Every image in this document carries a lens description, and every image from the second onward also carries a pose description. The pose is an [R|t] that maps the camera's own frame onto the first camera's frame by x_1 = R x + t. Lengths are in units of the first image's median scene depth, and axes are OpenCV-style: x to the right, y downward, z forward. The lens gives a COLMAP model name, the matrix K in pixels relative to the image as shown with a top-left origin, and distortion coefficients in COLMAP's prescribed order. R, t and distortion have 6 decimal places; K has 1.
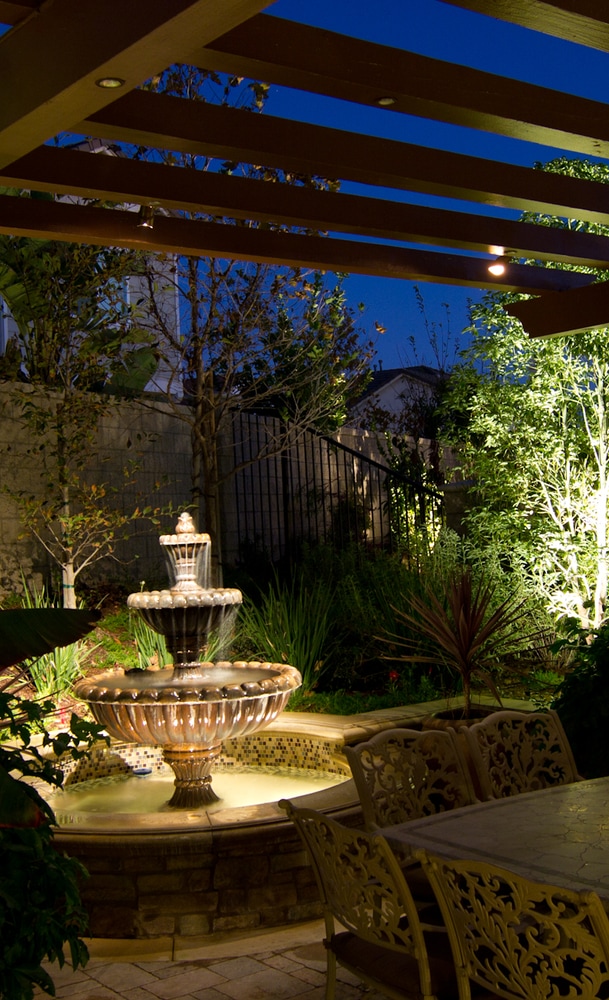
lens RADIAL K [[1242.0, 0, 304.5], [0, 1242.0, 500.0], [0, 0, 1]] dist [-0.013514, -0.030347]
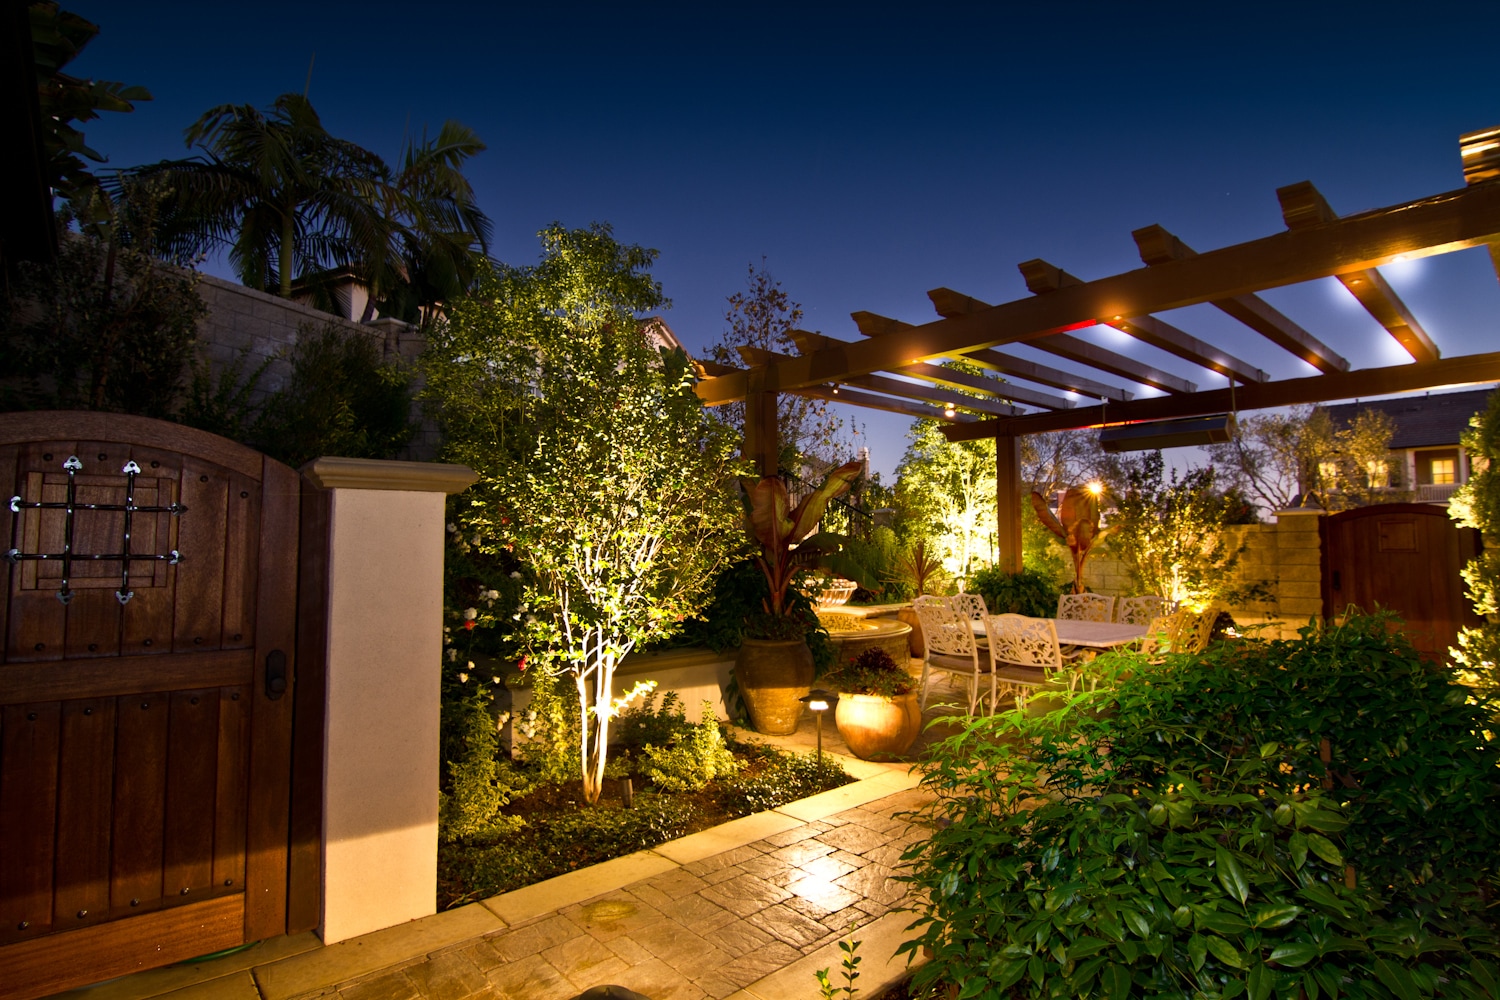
lens RADIAL K [[761.2, 0, 749.8], [0, 761.2, 498.1], [0, 0, 1]] dist [0.000984, -0.016221]
pose [[0.996864, 0.047214, 0.063510, -0.377529], [-0.044549, 0.998092, -0.042743, 0.066991], [-0.065407, 0.039780, 0.997065, -0.508757]]
